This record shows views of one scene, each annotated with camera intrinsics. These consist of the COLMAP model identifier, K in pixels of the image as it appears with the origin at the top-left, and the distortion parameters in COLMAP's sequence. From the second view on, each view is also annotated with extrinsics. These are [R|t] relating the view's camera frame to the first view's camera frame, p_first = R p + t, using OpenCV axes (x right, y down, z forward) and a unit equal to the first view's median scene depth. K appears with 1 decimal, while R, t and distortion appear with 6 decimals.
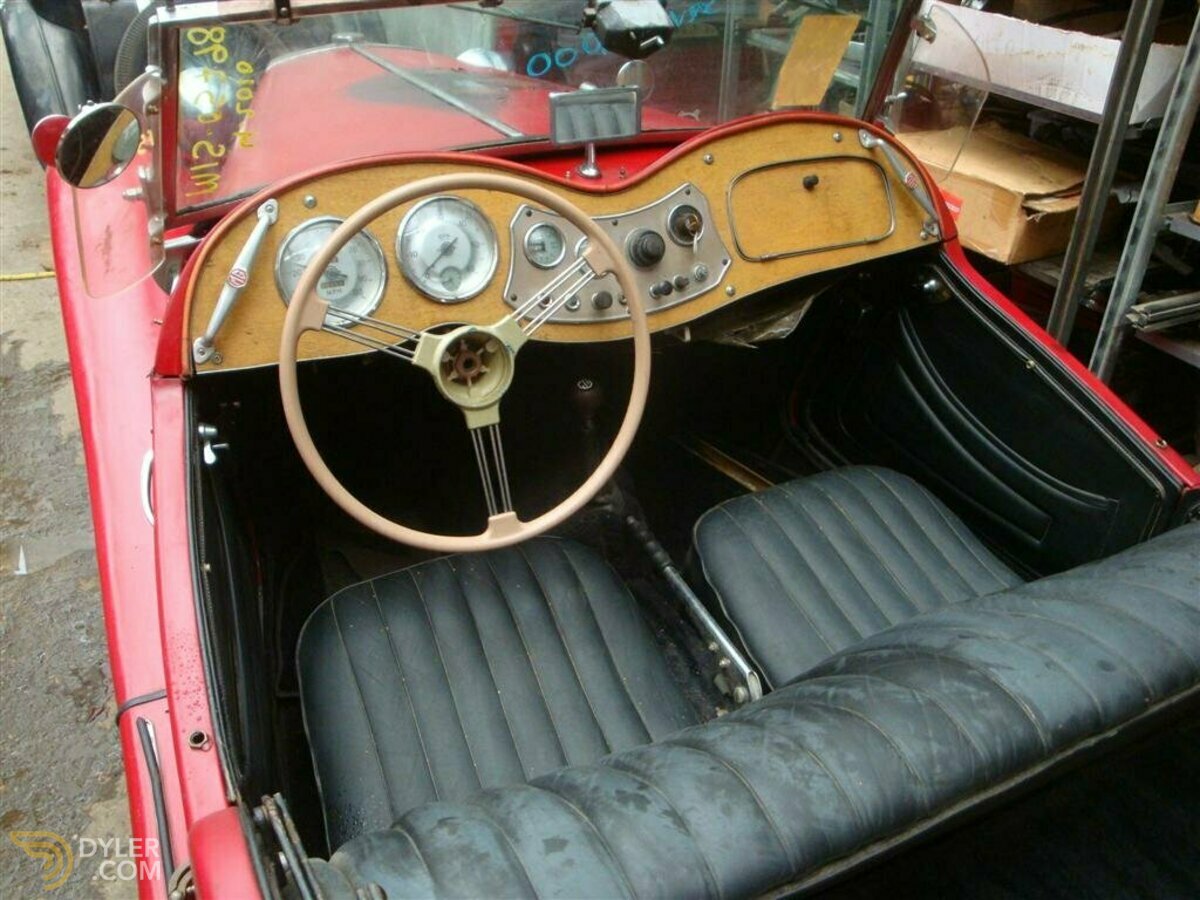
lens RADIAL K [[1002.7, 0, 600.0], [0, 1002.7, 450.0], [0, 0, 1]] dist [-0.160309, 0.142352]
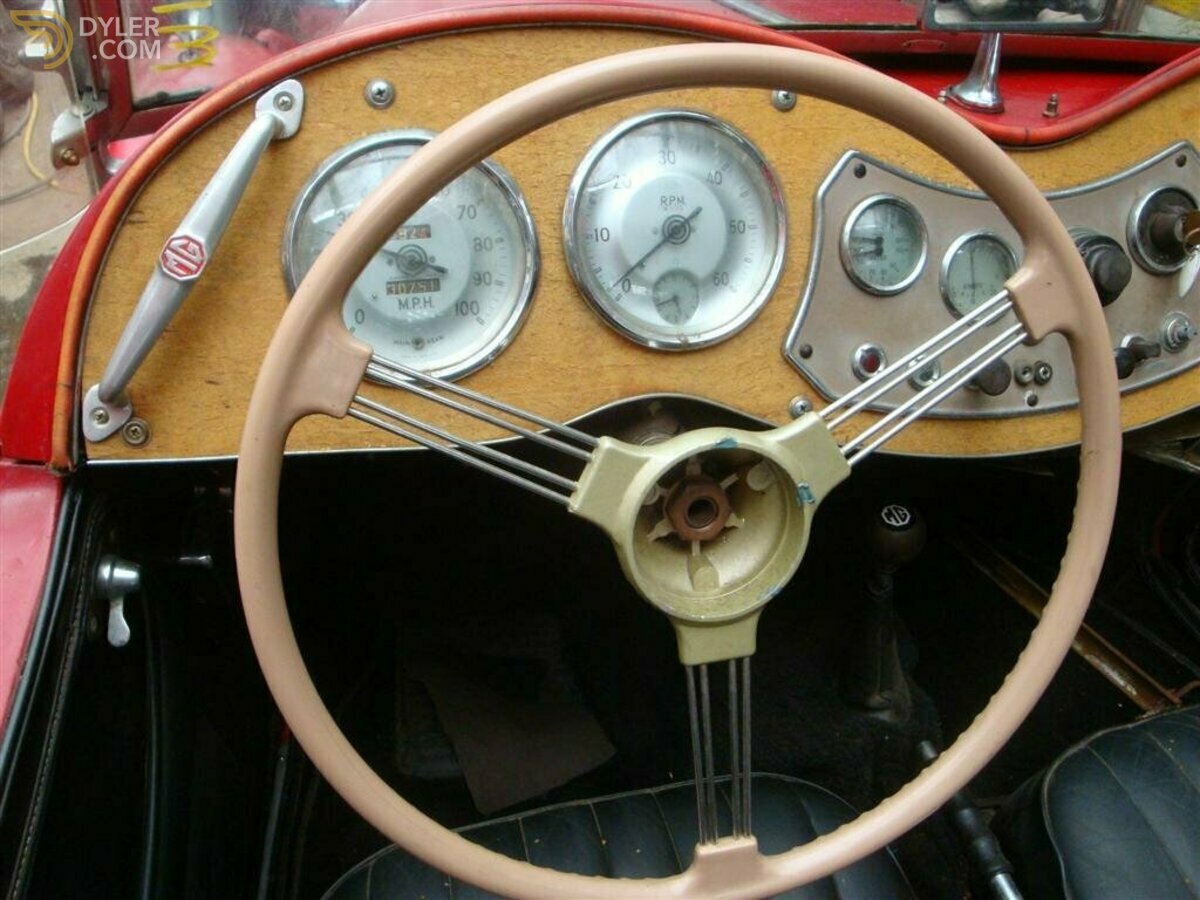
lens RADIAL K [[1002.7, 0, 600.0], [0, 1002.7, 450.0], [0, 0, 1]] dist [-0.160309, 0.142352]
pose [[0.980519, 0.126681, -0.150112, -0.107758], [-0.121222, 0.991604, 0.045017, -0.120158], [0.154555, -0.025943, 0.987644, 0.548298]]
